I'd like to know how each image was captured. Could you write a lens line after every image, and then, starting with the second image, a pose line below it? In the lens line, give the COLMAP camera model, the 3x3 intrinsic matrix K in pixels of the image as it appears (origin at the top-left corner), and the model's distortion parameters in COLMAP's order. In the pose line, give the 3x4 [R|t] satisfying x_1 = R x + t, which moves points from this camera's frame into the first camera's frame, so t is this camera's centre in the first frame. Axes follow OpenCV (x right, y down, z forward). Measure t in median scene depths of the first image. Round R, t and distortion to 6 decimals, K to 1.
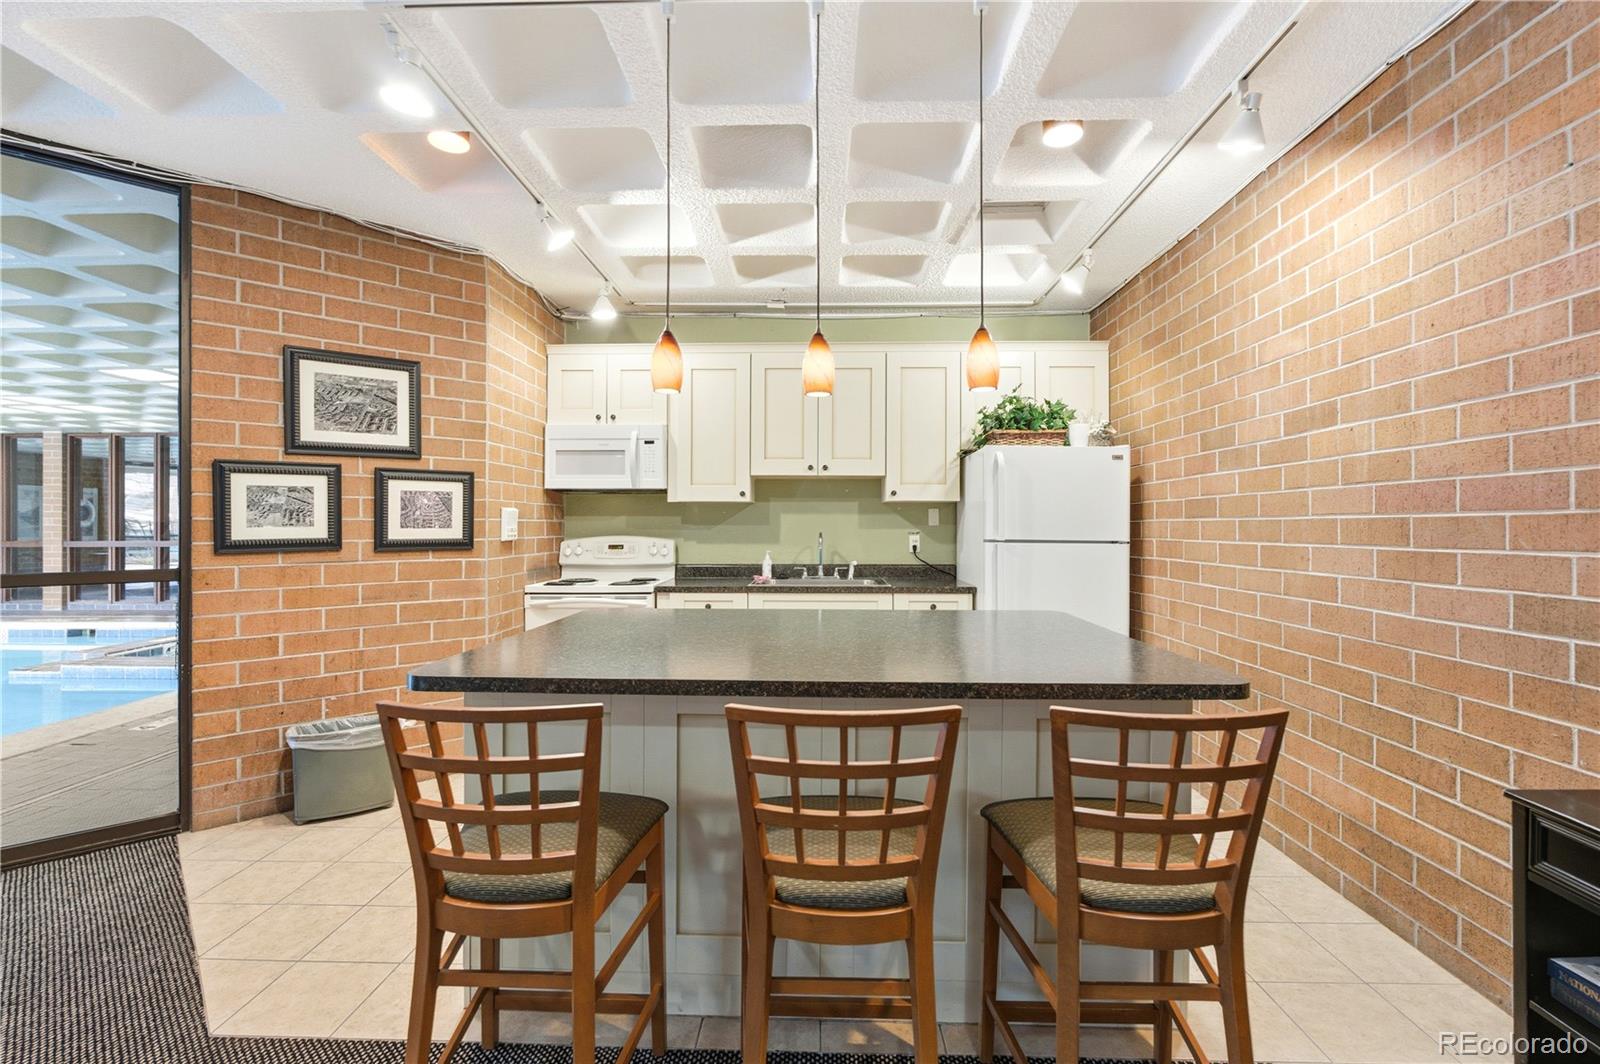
lens RADIAL K [[721.7, 0, 800.0], [0, 721.7, 532.0], [0, 0, 1]] dist [-0.006877, 0.000020]
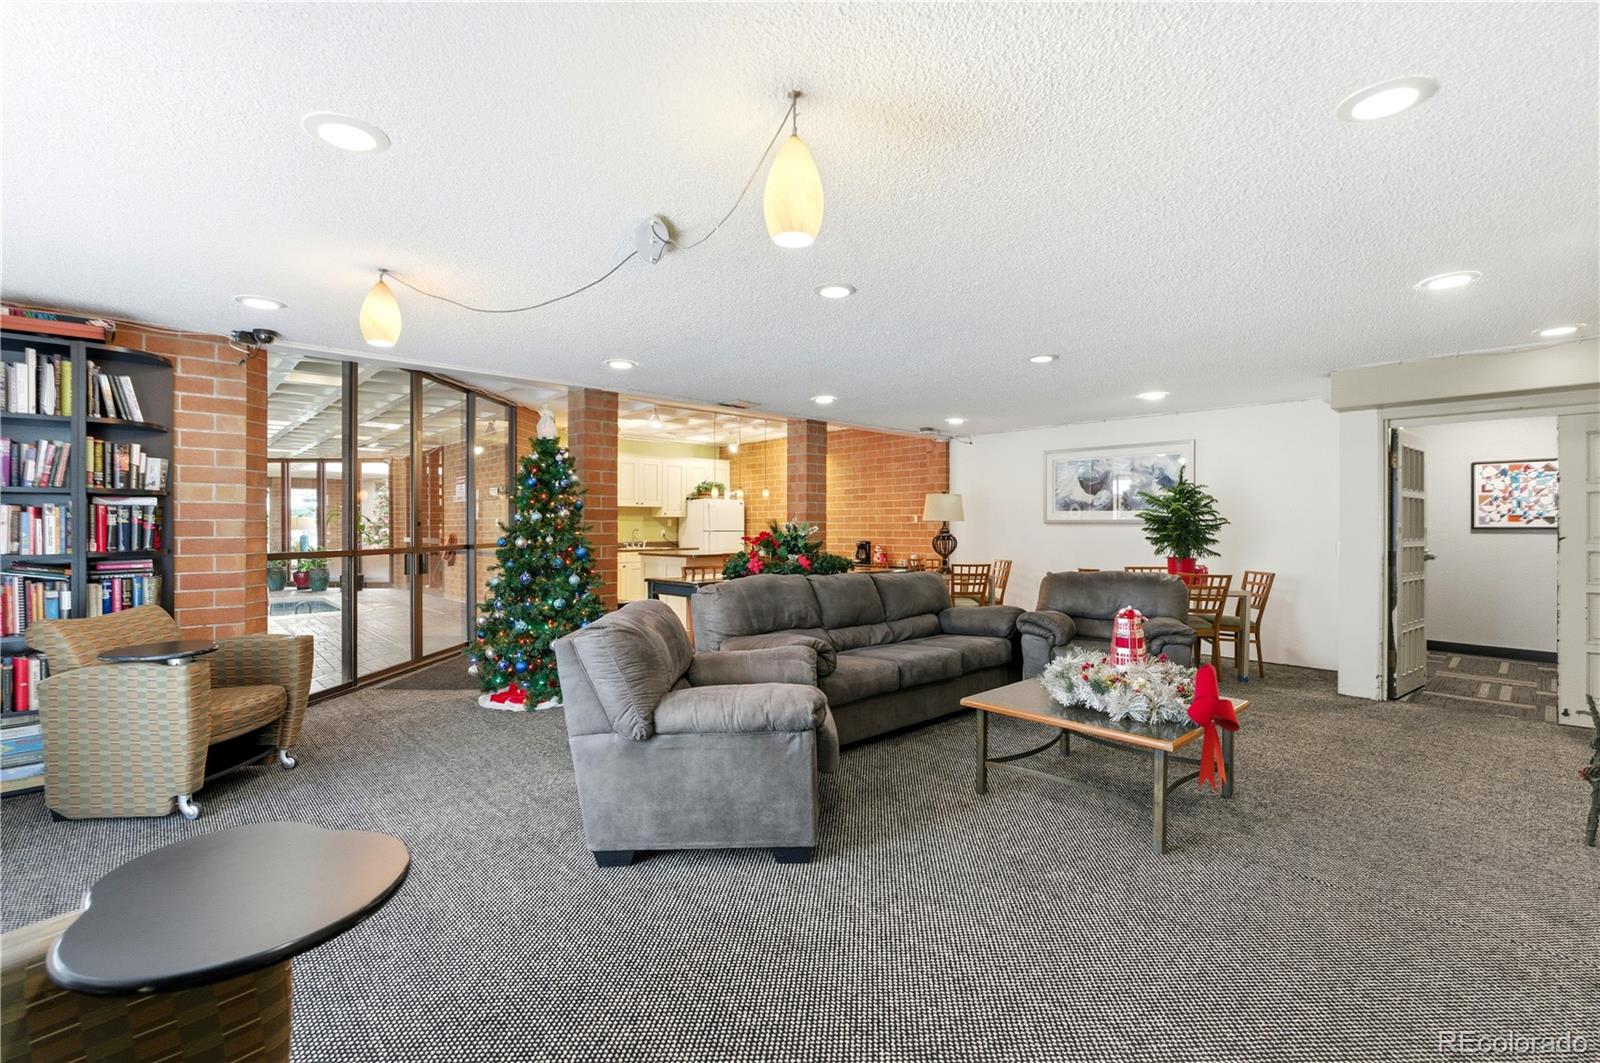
lens RADIAL K [[721.7, 0, 800.0], [0, 721.7, 531.5], [0, 0, 1]] dist [-0.006877, 0.000020]
pose [[0.705626, -0.009237, 0.708524, -1.336762], [0.009381, 0.999949, 0.003694, 0.006241], [-0.708522, 0.004040, 0.705677, -1.156165]]
